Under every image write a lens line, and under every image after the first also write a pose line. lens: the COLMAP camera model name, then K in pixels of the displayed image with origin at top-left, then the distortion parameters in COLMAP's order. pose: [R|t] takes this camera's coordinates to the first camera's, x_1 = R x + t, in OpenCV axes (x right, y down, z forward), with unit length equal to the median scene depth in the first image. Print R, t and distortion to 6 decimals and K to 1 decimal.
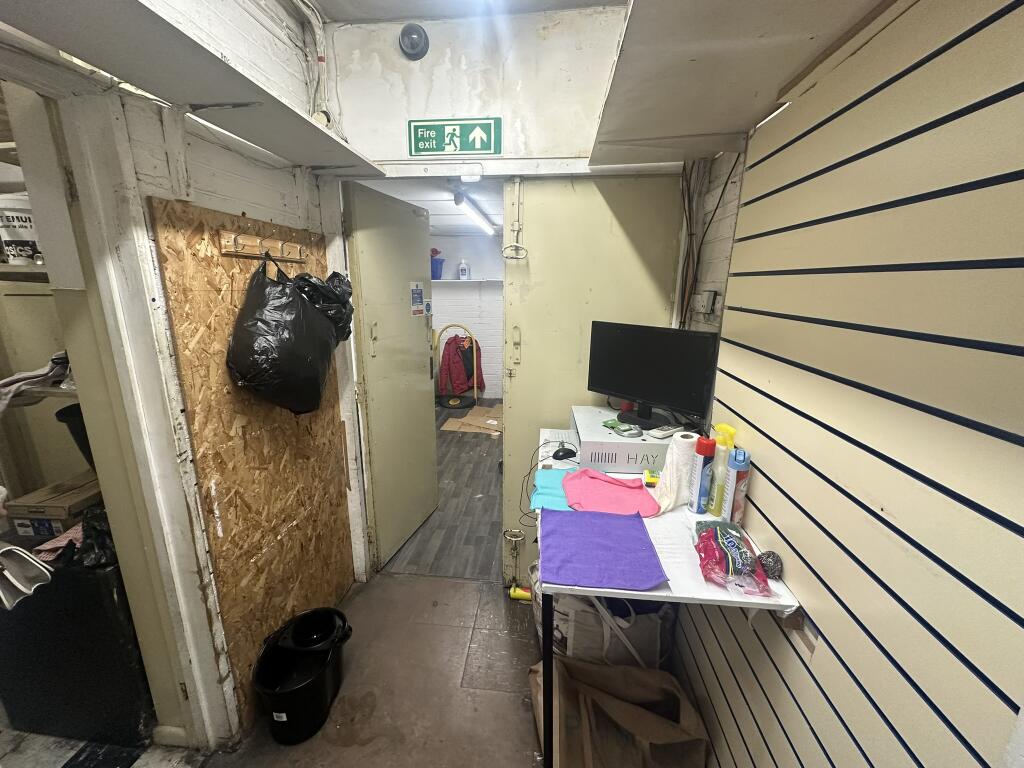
lens RADIAL K [[411.6, 0, 511.3], [0, 411.6, 386.2], [0, 0, 1]] dist [0.000402, -0.000001]
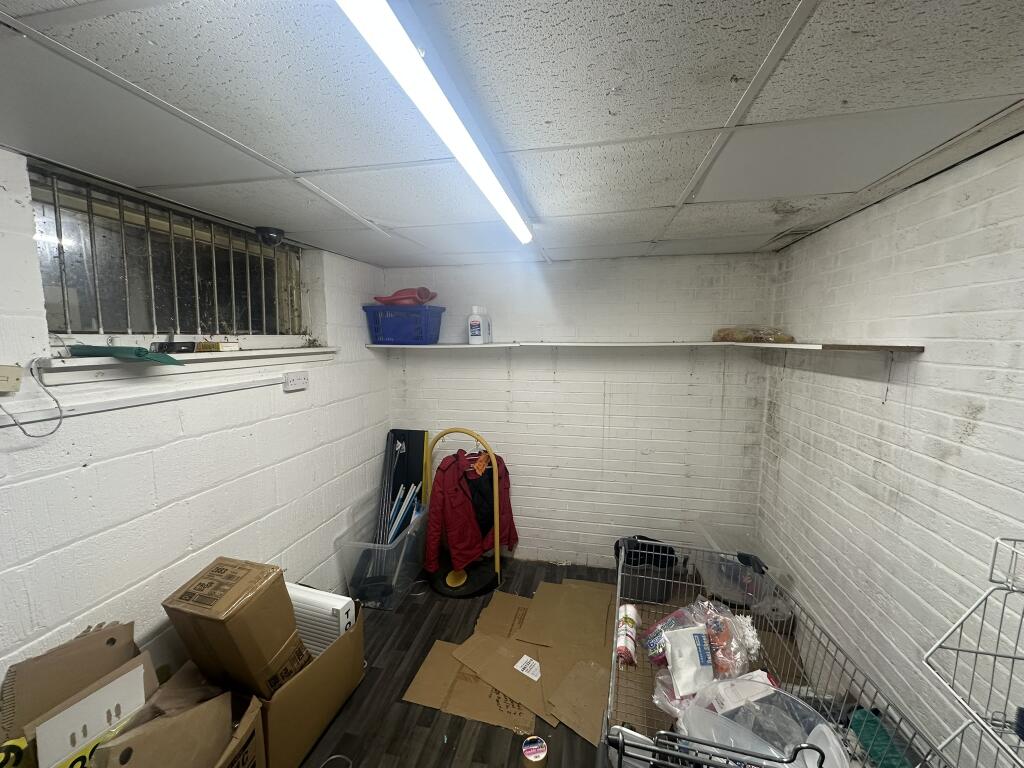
lens RADIAL K [[411.6, 0, 506.5], [0, 411.6, 381.6], [0, 0, 1]] dist [0.000402, -0.000001]
pose [[0.993029, -0.002653, -0.117843, -0.015603], [-0.012989, 0.991195, -0.131773, -0.138521], [0.117155, 0.132385, 0.984250, 0.480704]]
